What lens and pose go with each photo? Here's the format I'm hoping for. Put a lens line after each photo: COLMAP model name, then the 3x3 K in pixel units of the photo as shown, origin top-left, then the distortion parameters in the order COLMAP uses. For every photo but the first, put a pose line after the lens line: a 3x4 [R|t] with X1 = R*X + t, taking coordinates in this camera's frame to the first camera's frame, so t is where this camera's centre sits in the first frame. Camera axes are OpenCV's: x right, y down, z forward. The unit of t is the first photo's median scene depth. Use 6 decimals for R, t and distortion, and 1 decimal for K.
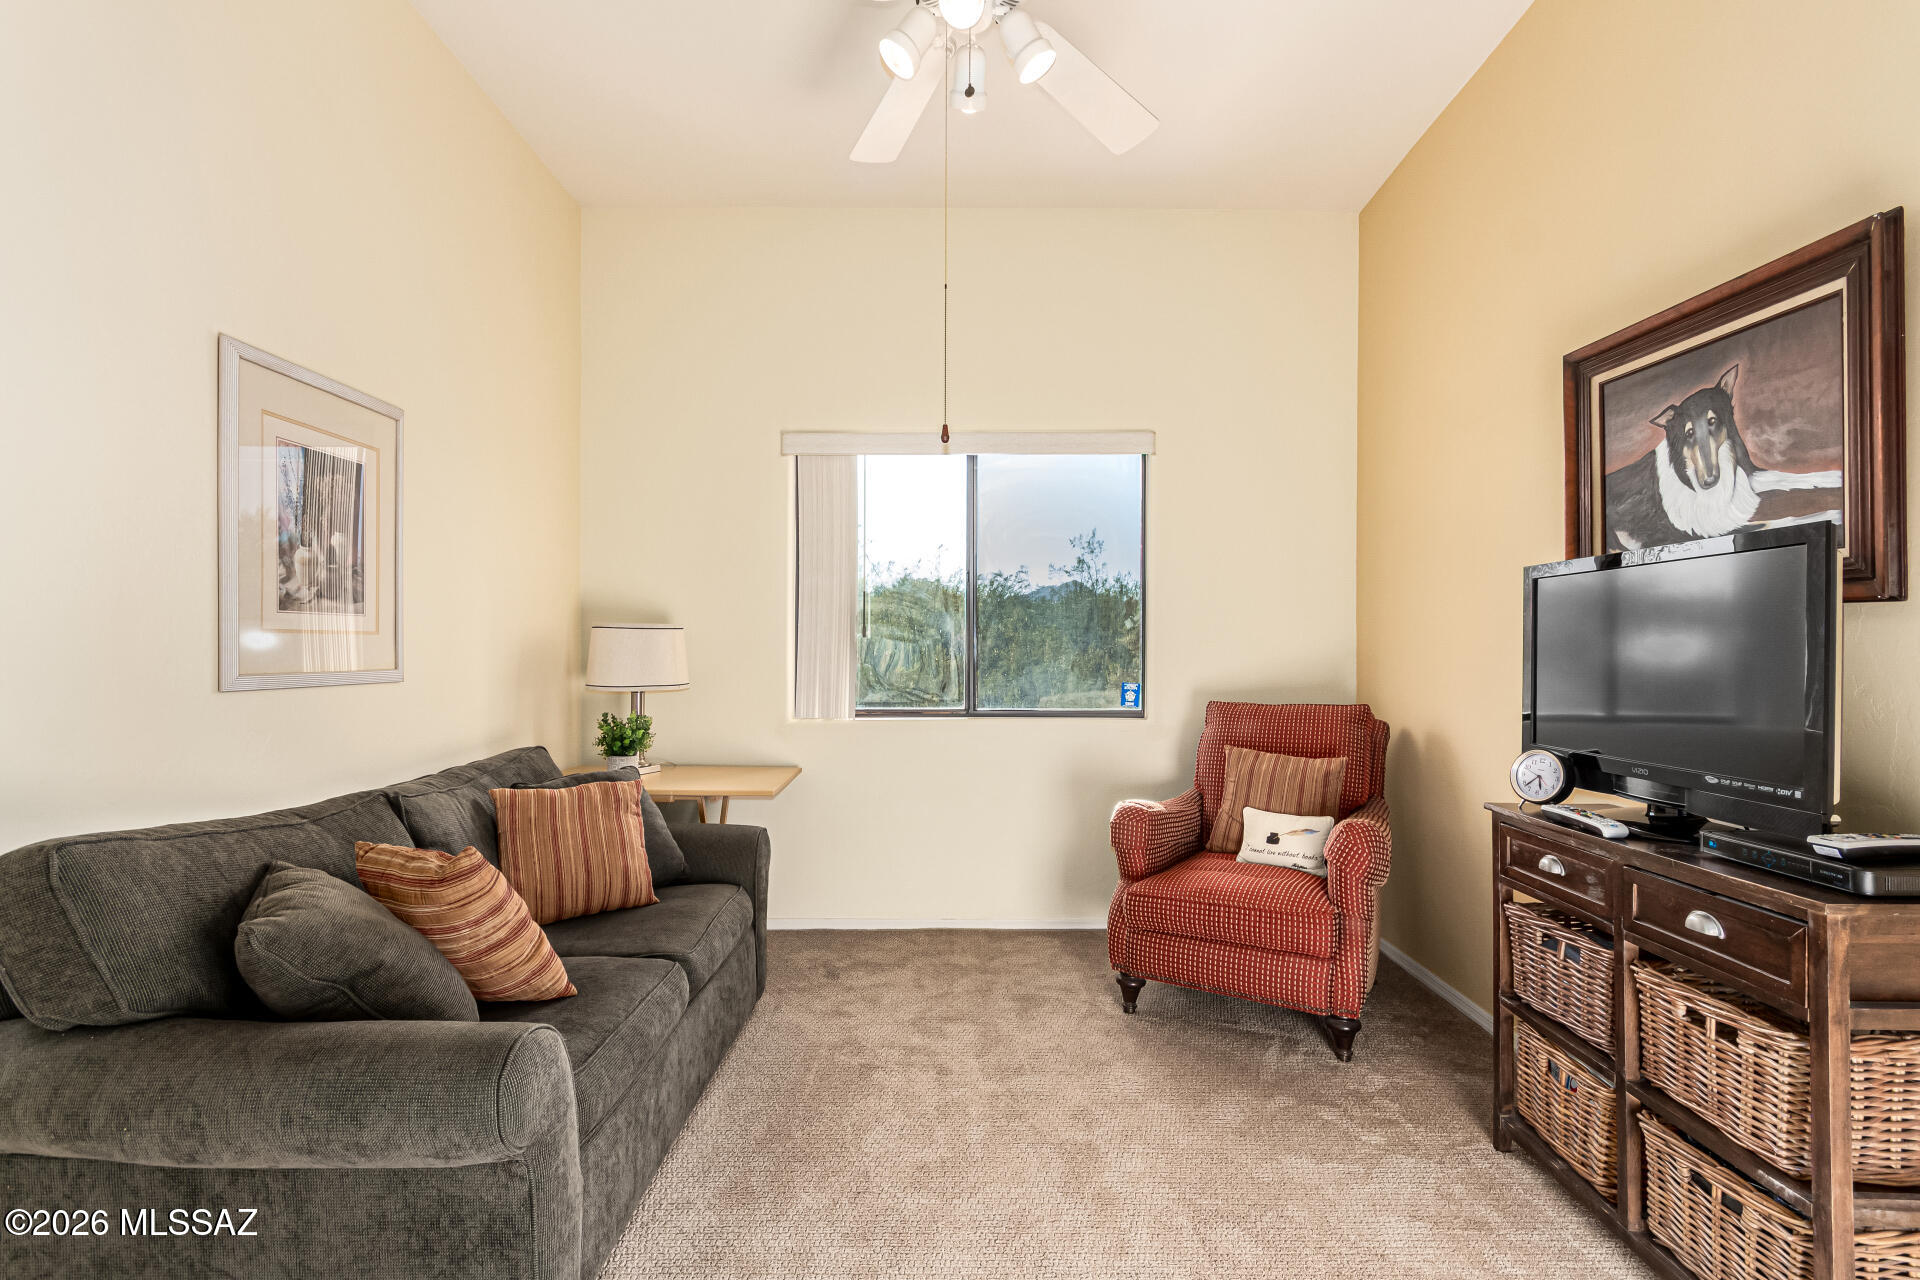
lens RADIAL K [[891.4, 0, 979.5], [0, 891.4, 640.2], [0, 0, 1]] dist [0.004695, -0.000710]
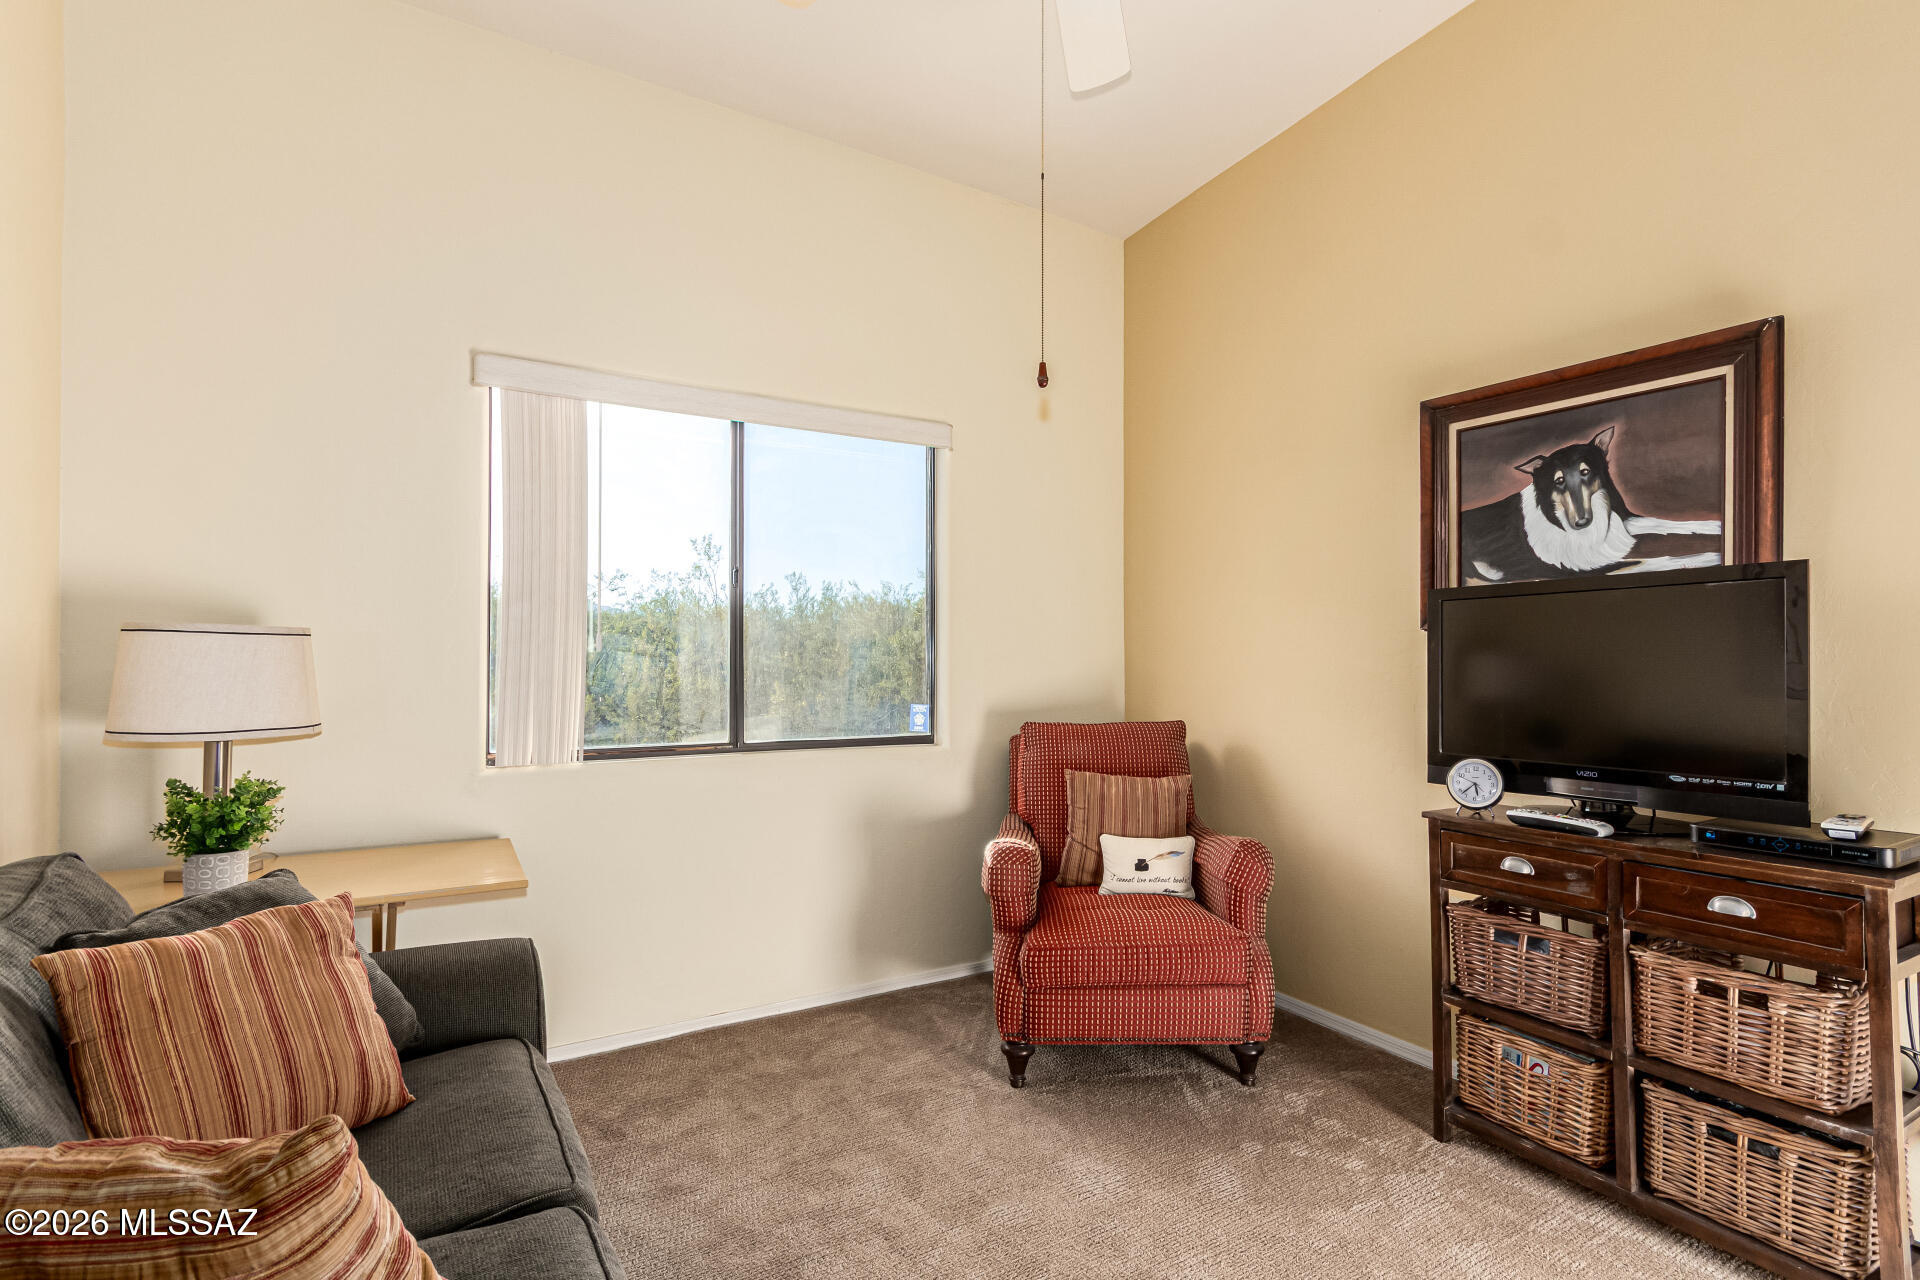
lens RADIAL K [[891.4, 0, 952.4], [0, 891.4, 647.9], [0, 0, 1]] dist [0.004695, -0.000710]
pose [[0.854227, 0.008553, 0.519830, -0.417849], [-0.003144, 0.999931, -0.011286, 0.002217], [-0.519891, 0.008007, 0.854195, 0.356255]]
